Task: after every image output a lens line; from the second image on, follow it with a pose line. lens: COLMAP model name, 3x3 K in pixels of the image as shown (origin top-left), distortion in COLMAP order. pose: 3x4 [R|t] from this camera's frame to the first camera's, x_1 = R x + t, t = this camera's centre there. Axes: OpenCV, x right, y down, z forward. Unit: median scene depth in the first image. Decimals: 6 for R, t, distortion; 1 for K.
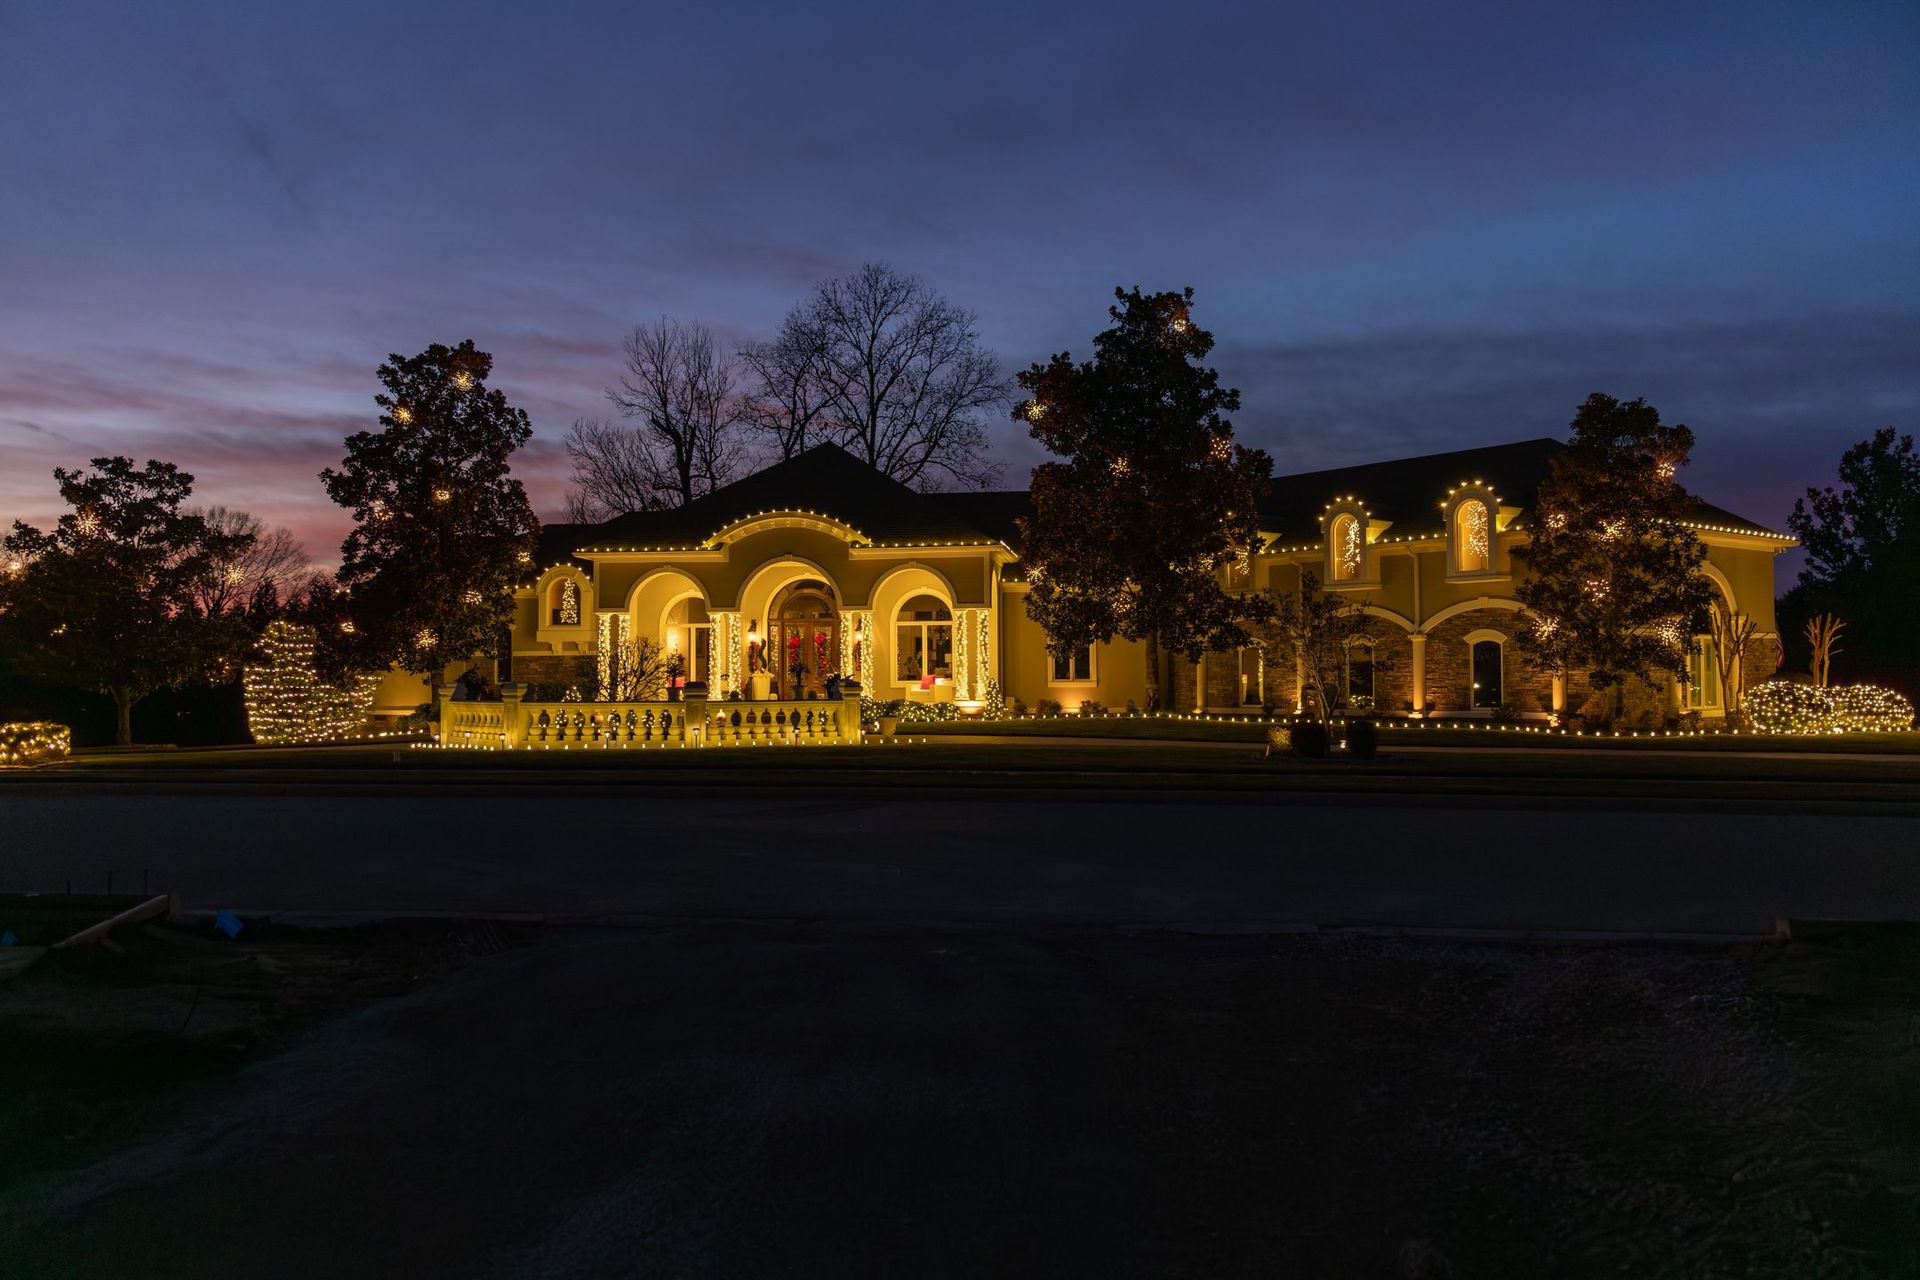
lens RADIAL K [[1489.8, 0, 964.3], [0, 1489.8, 591.3], [0, 0, 1]] dist [-0.000104, -0.007604]
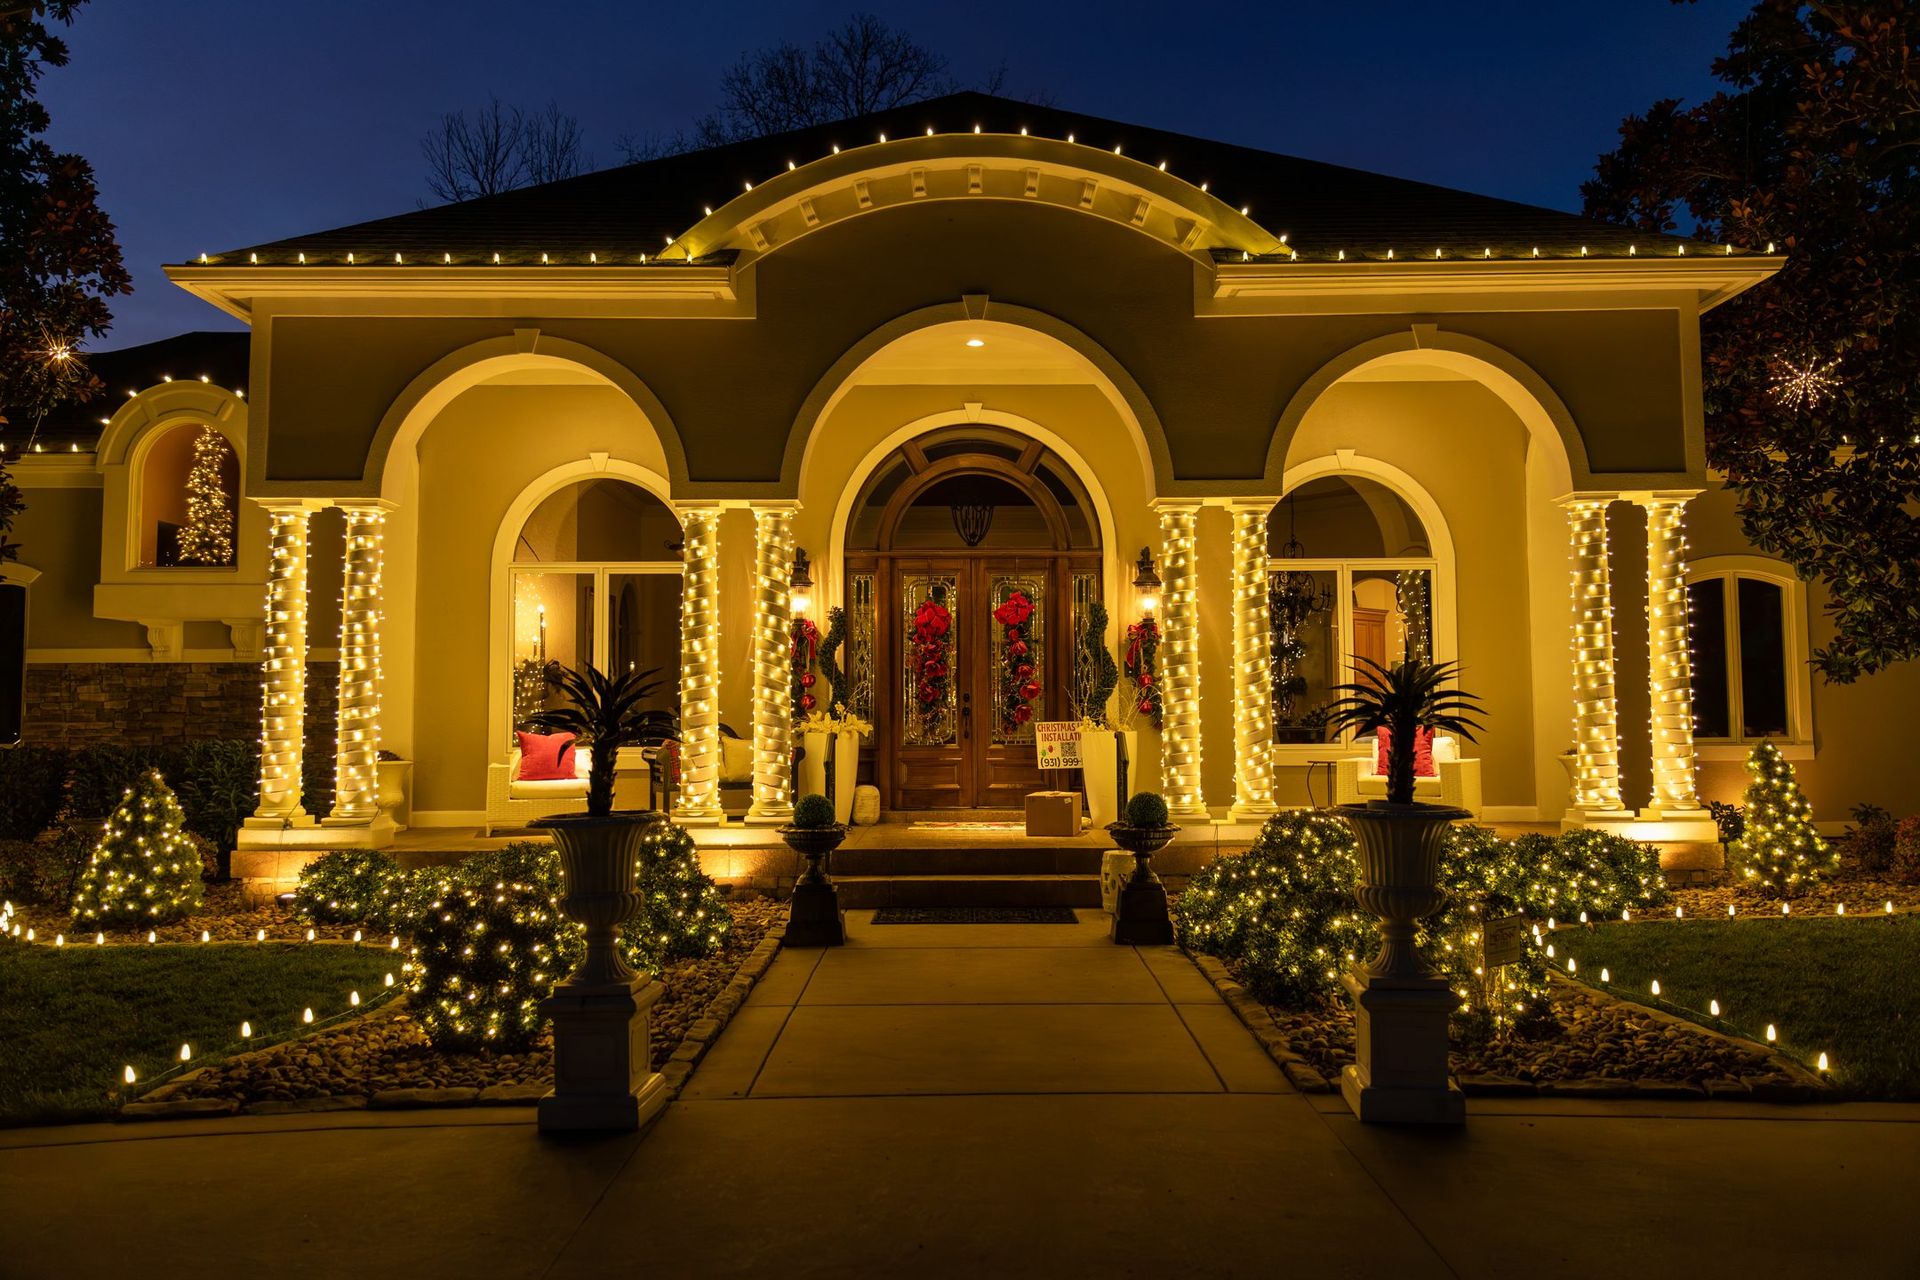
lens RADIAL K [[1489.8, 0, 964.3], [0, 1489.8, 591.3], [0, 0, 1]] dist [-0.000104, -0.007604]
pose [[0.993213, 0.012122, 0.115672, -0.151713], [-0.009007, 0.999584, -0.027411, 0.038444], [-0.115956, 0.026183, 0.992909, 0.723318]]
